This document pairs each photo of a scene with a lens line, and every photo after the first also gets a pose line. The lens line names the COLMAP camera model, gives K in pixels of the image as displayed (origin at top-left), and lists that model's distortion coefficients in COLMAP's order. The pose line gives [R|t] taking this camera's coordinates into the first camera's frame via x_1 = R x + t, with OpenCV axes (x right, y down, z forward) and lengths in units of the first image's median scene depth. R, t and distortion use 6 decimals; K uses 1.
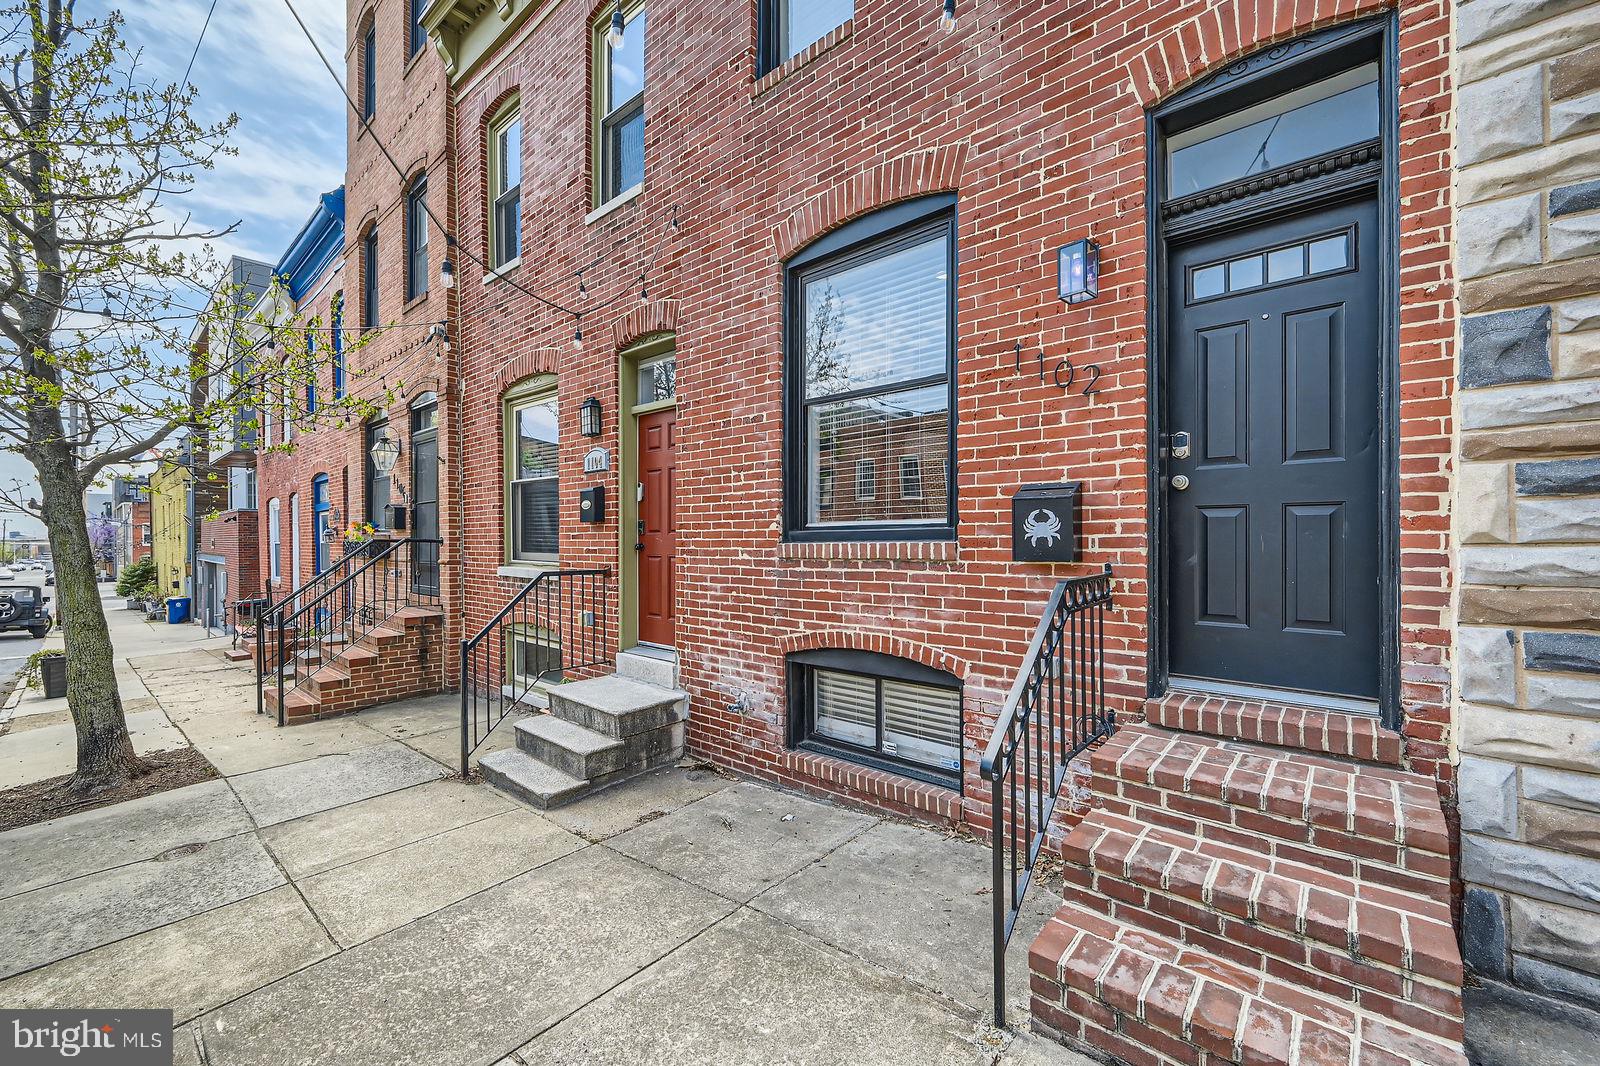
lens RADIAL K [[626.0, 0, 804.5], [0, 626.0, 517.5], [0, 0, 1]] dist [-0.000541, -0.000105]
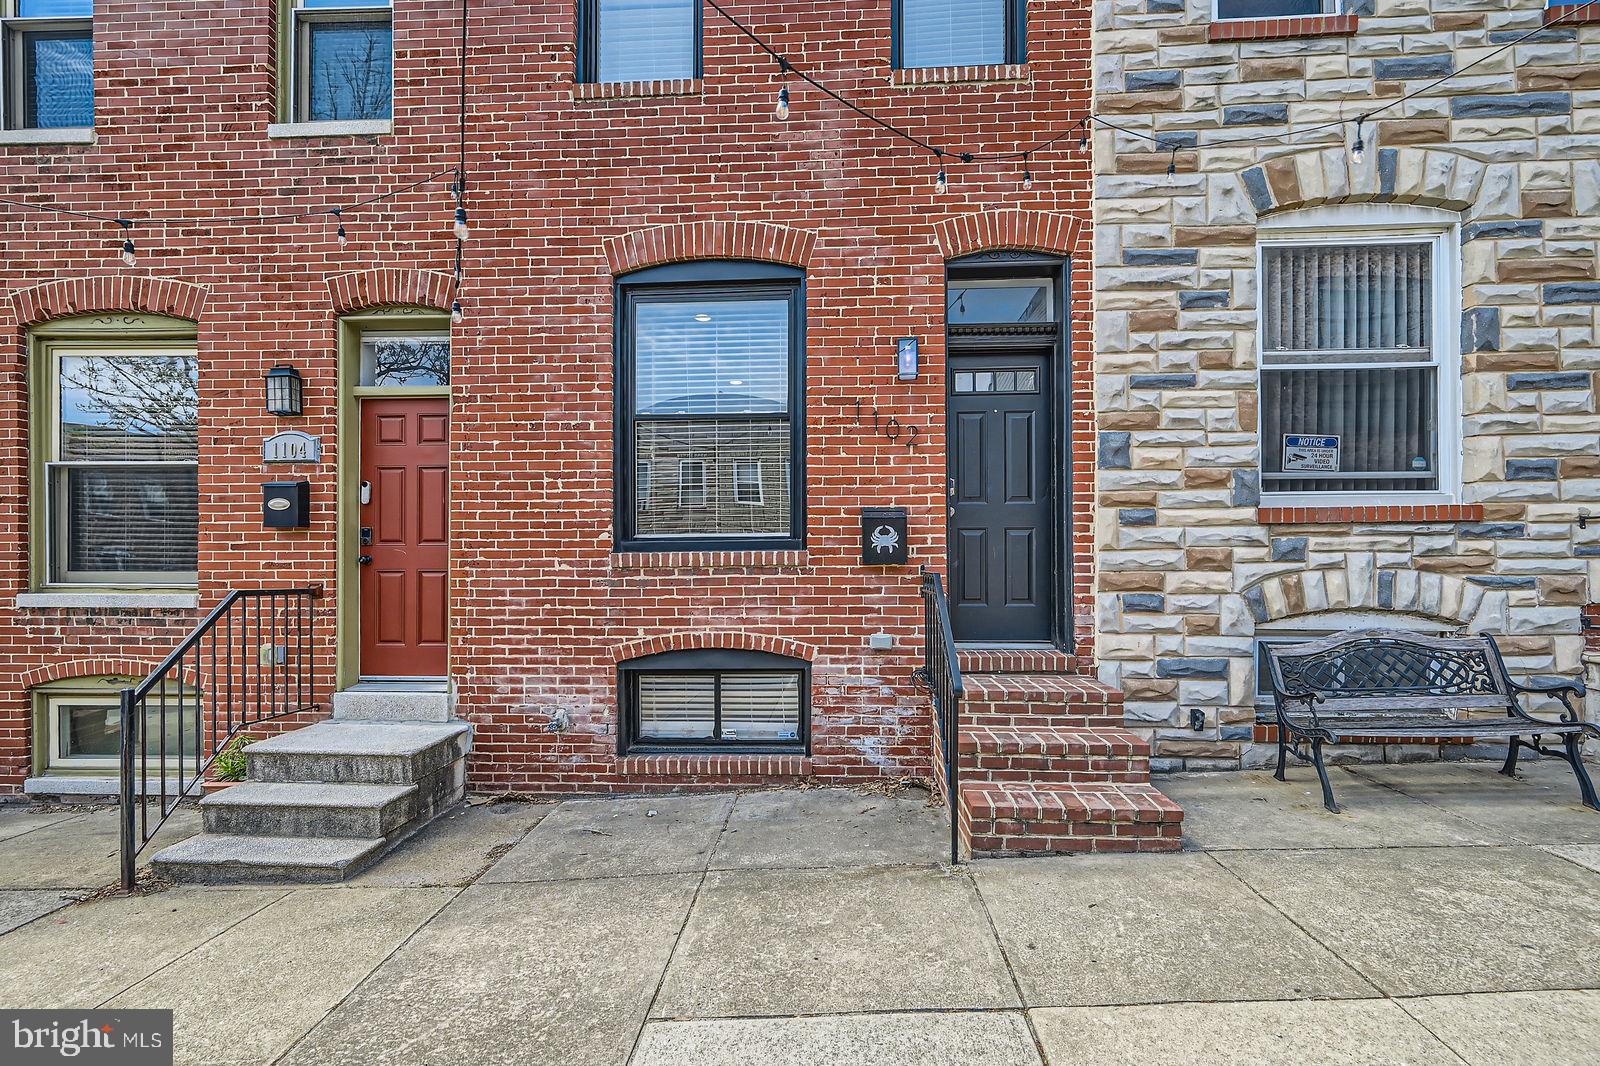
lens RADIAL K [[635.0, 0, 802.6], [0, 635.0, 538.7], [0, 0, 1]] dist [-0.000704, -0.000261]
pose [[0.797547, 0.031022, 0.602458, -0.479726], [-0.021048, 0.999500, -0.023602, 0.041542], [-0.602889, 0.006143, 0.797801, 0.001597]]
